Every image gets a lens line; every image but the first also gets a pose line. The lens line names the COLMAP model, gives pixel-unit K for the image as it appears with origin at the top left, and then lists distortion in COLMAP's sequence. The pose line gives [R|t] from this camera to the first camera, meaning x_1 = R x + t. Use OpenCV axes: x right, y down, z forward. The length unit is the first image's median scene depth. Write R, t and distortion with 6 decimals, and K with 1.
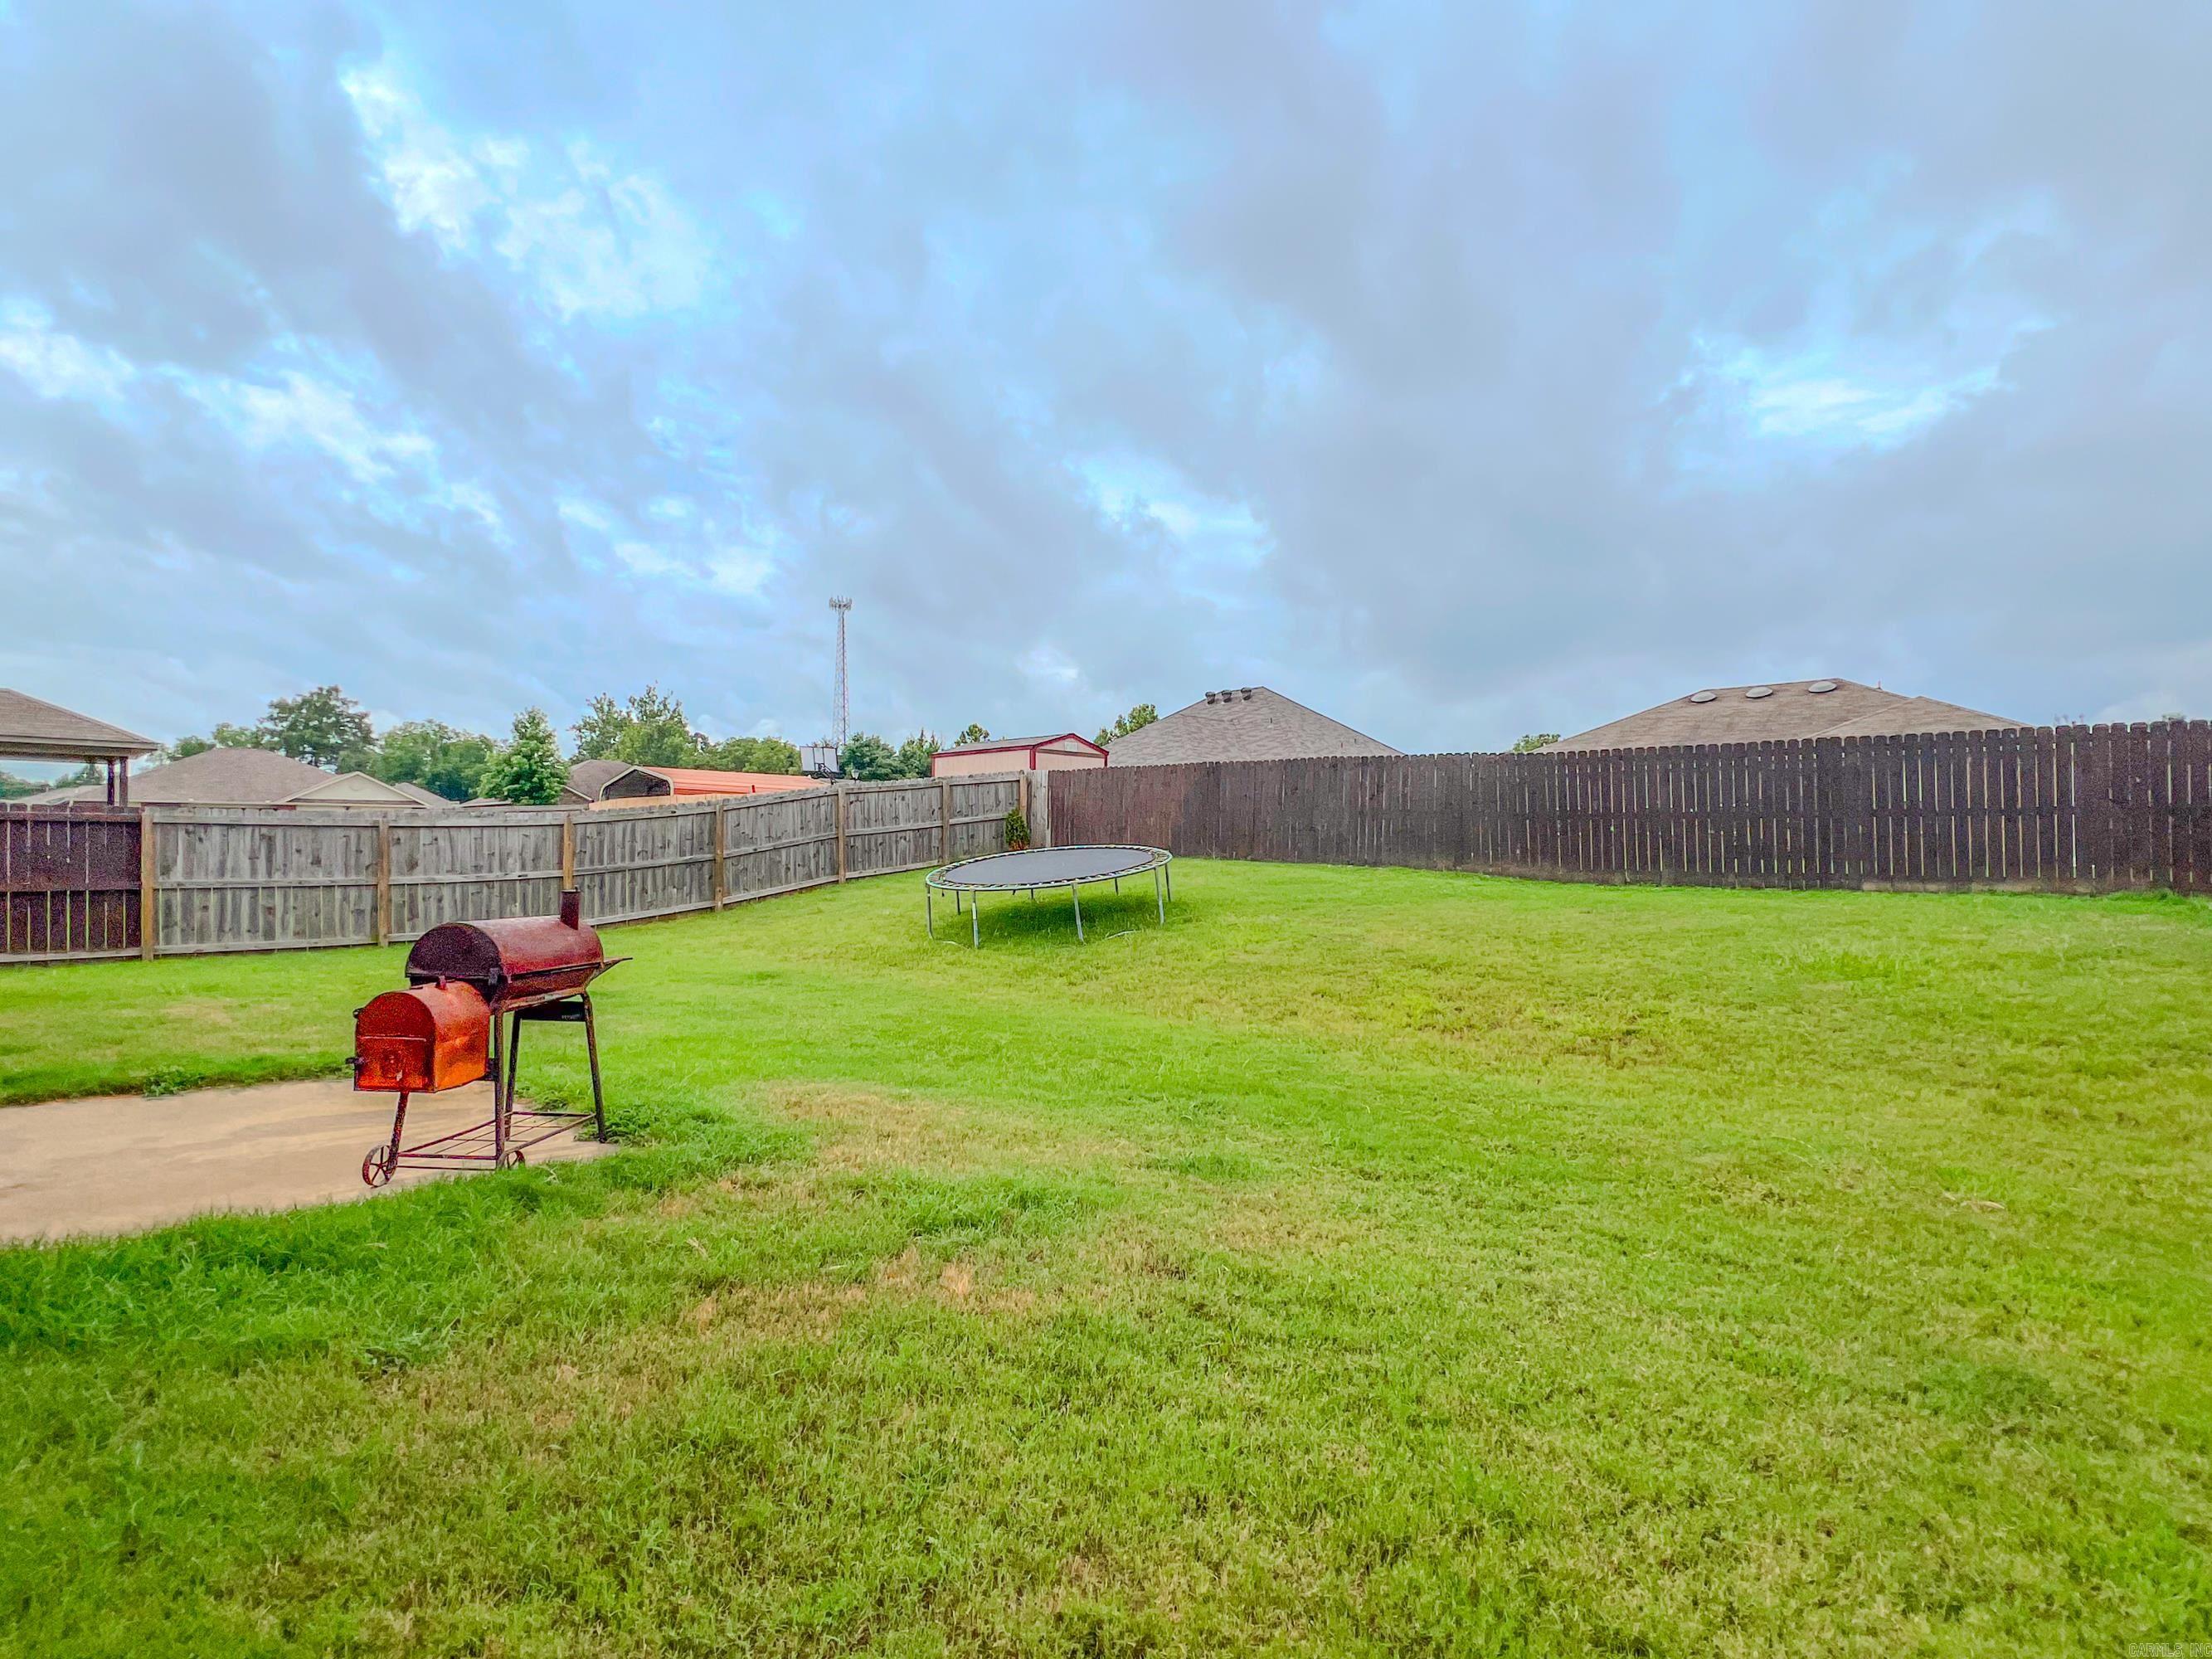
lens RADIAL K [[1113.9, 0, 1106.0], [0, 1113.9, 829.5], [0, 0, 1]] dist [-0.000793, 0.000331]
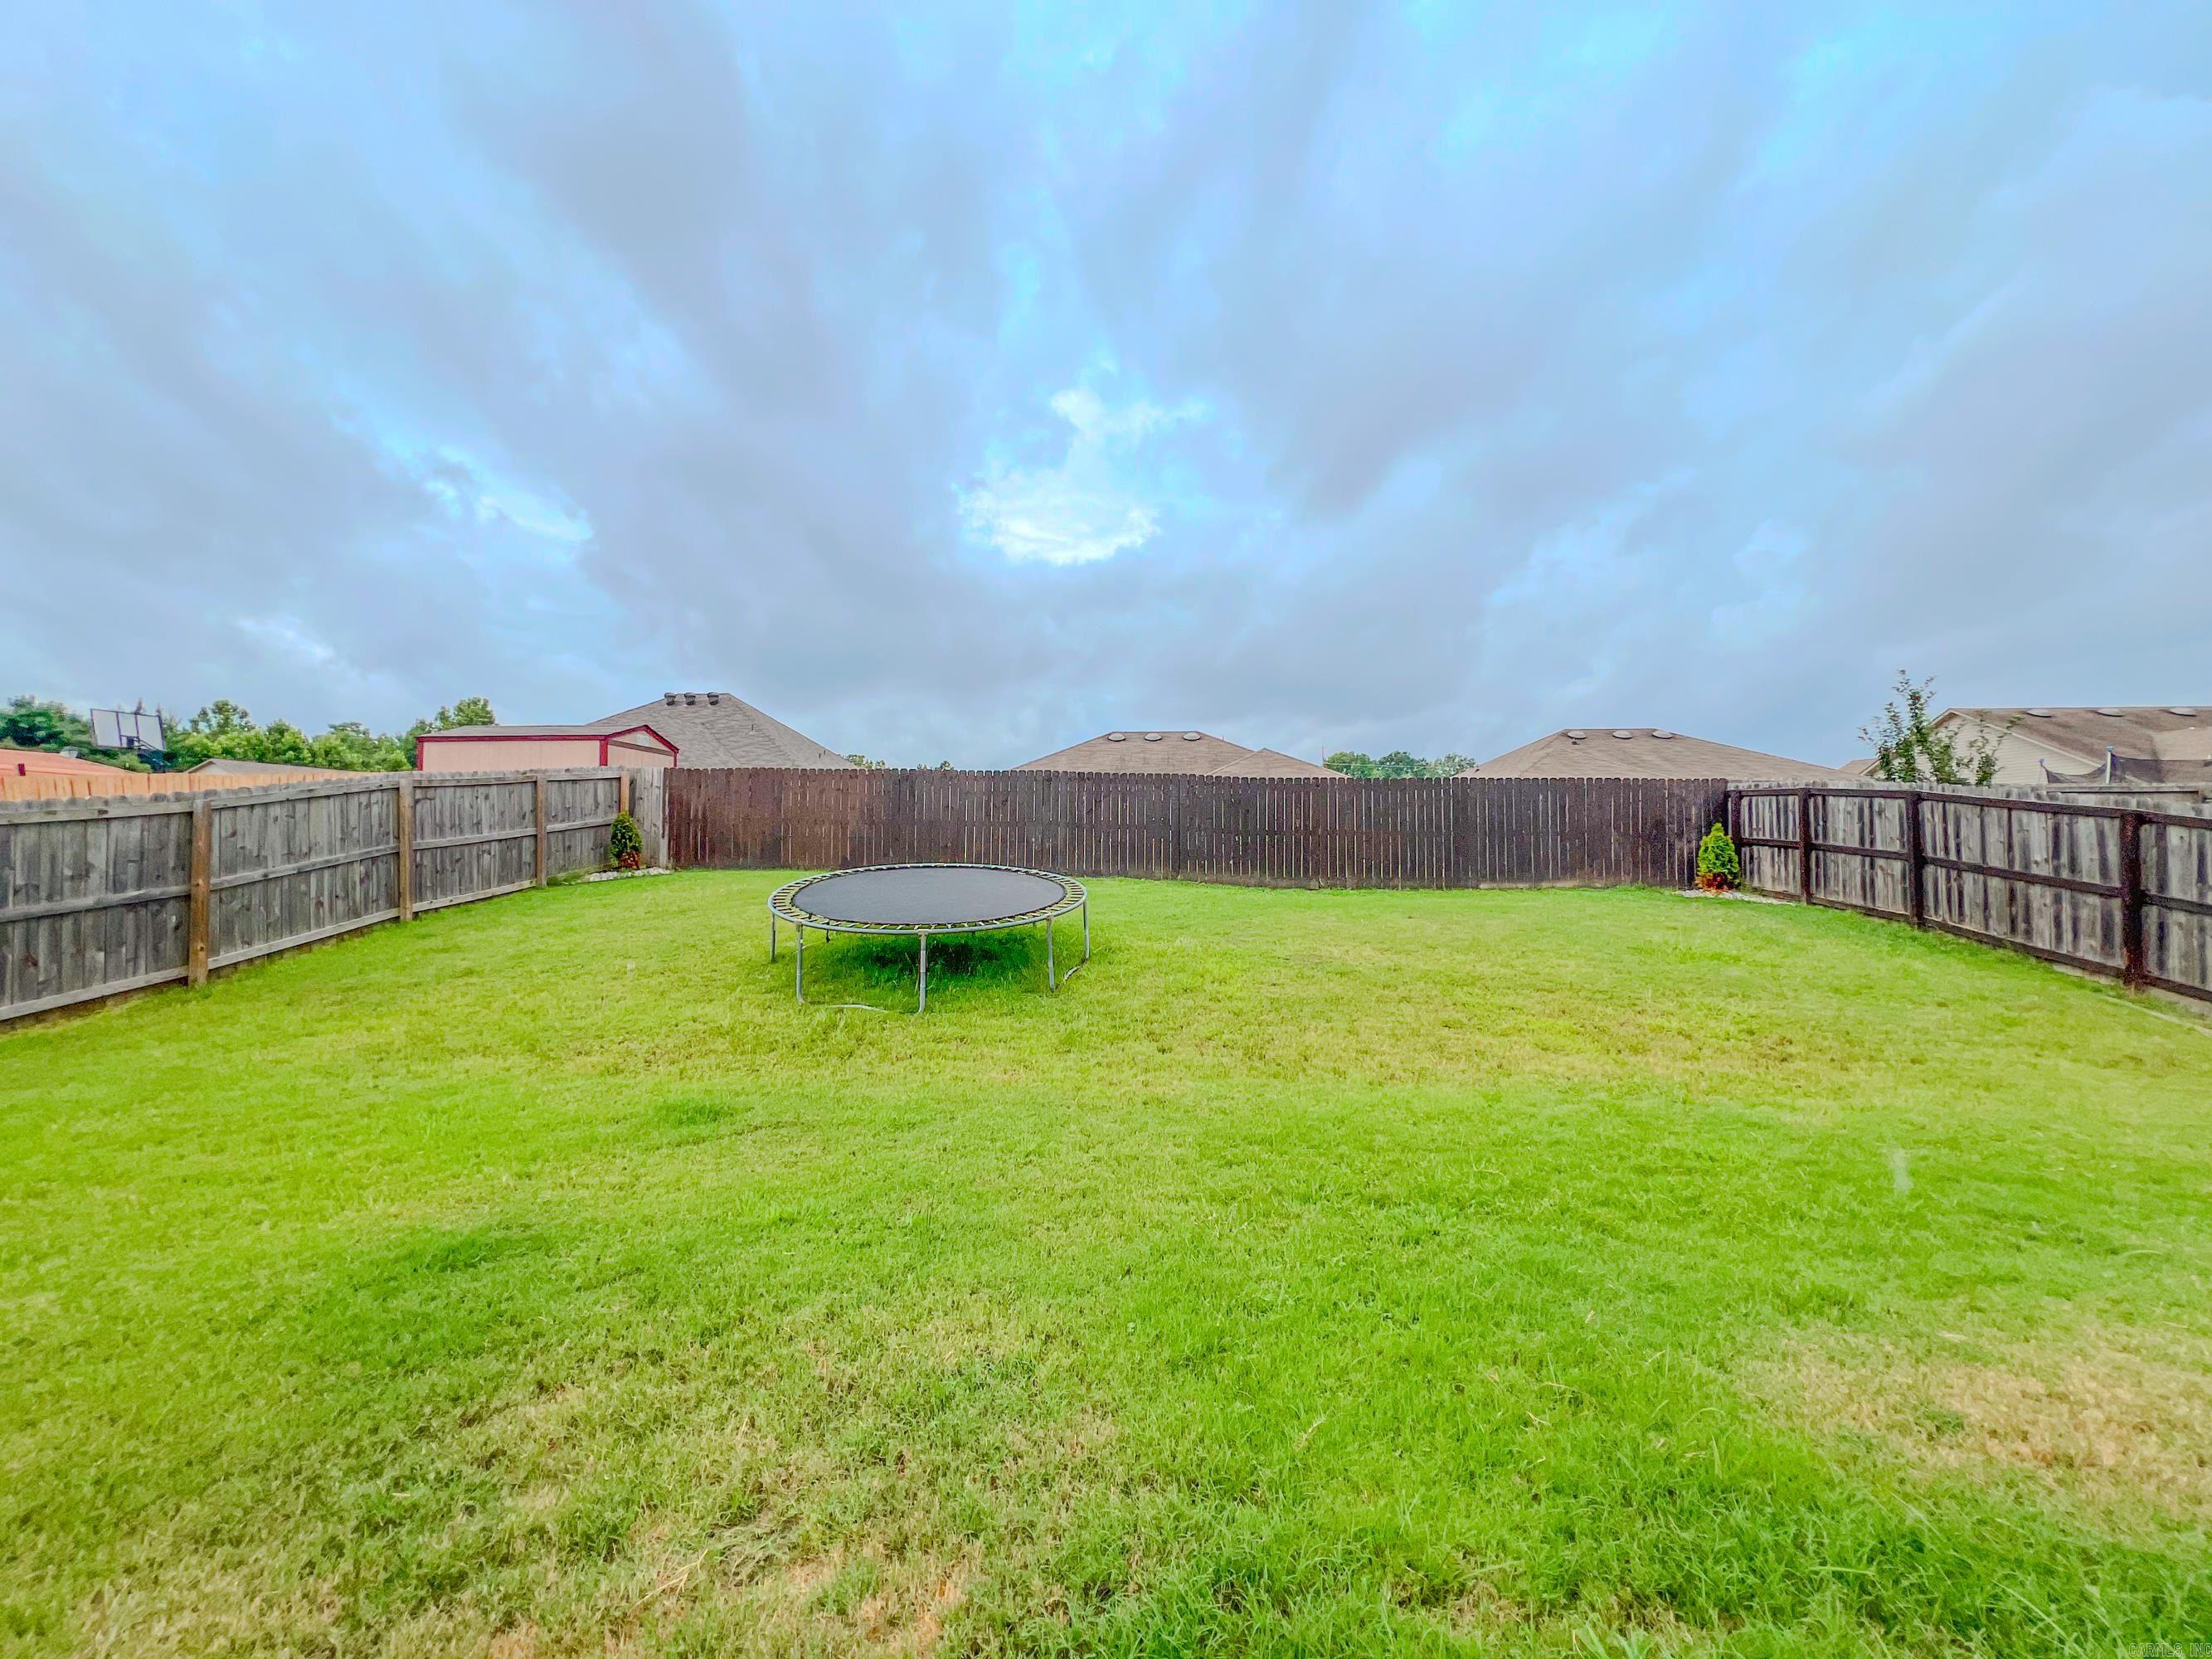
lens RADIAL K [[894.0, 0, 1101.3], [0, 894.0, 826.3], [0, 0, 1]] dist [-0.001236, -0.000200]
pose [[0.754139, 0.009782, 0.656642, -0.287945], [-0.007674, 0.999952, -0.006083, -0.009103], [-0.656670, -0.000452, 0.754178, 0.328297]]
